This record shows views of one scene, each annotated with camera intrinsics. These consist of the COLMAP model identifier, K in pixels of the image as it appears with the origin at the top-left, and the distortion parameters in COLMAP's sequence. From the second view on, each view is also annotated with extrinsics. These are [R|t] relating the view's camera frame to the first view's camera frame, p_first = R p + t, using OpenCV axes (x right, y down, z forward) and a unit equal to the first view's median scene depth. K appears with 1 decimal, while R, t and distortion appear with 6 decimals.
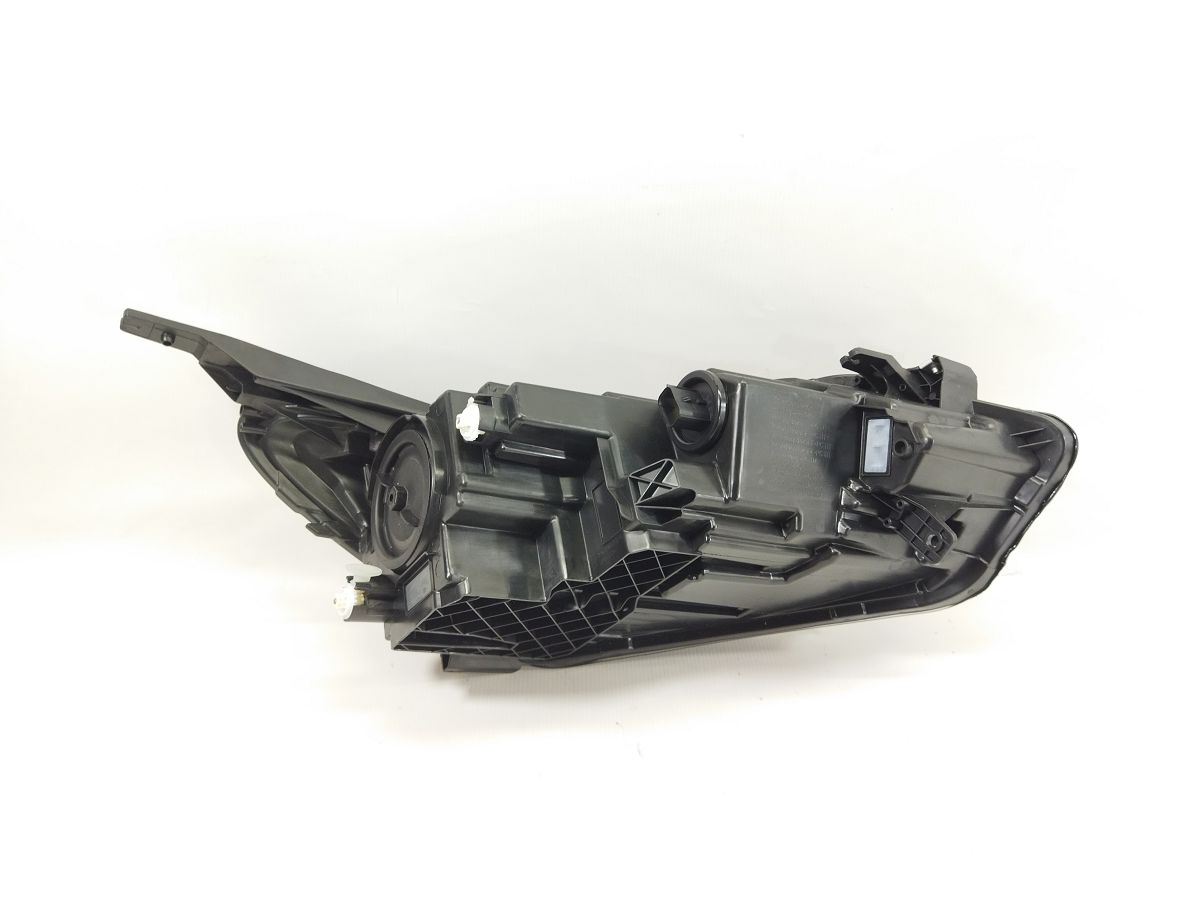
lens RADIAL K [[945.8, 0, 600.0], [0, 945.8, 450.0], [0, 0, 1]] dist [0.000573, 0.000024]
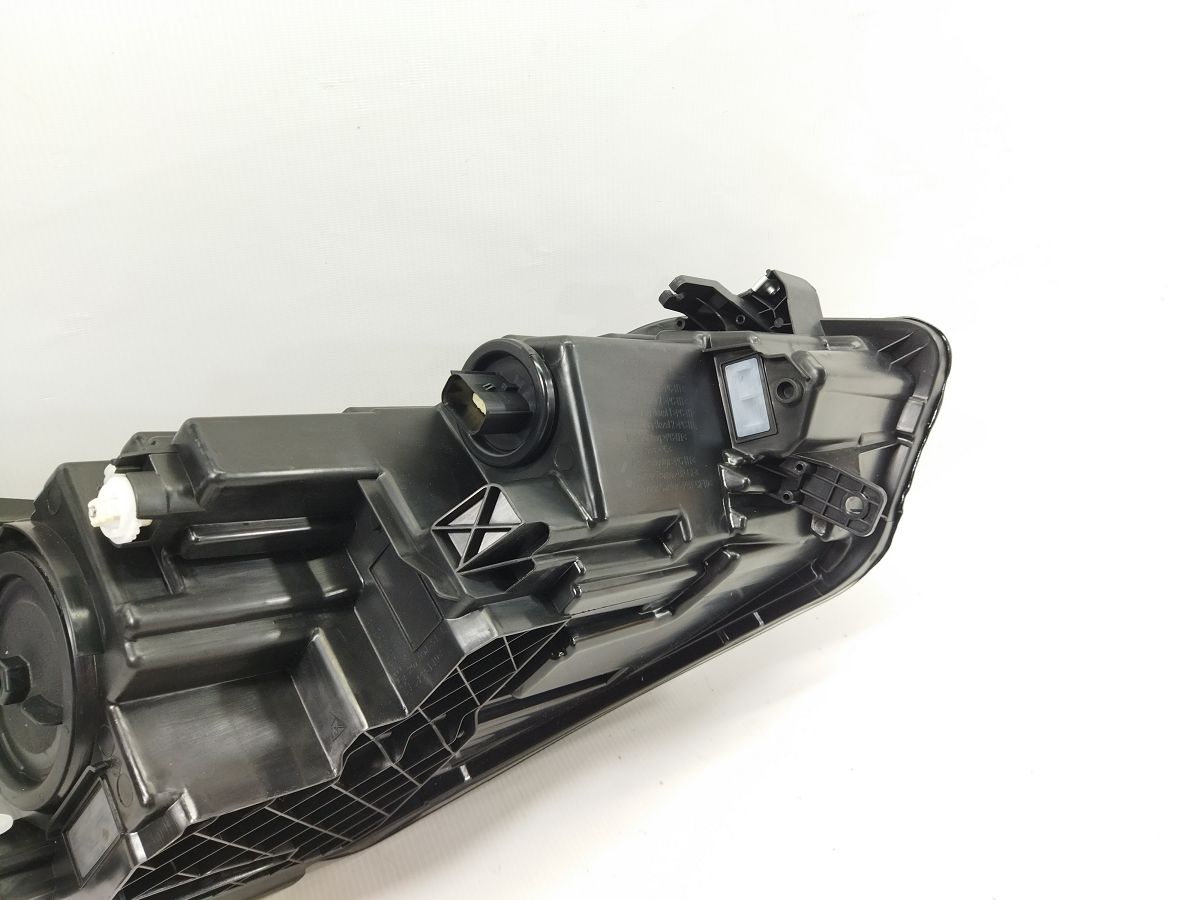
lens RADIAL K [[878.4, 0, 603.7], [0, 878.4, 441.7], [0, 0, 1]] dist [0.040749, -0.104195]
pose [[0.904999, -0.228879, 0.358596, -0.055735], [0.242658, 0.970088, 0.006769, -0.002931], [-0.349419, 0.080890, 0.933469, 0.416189]]
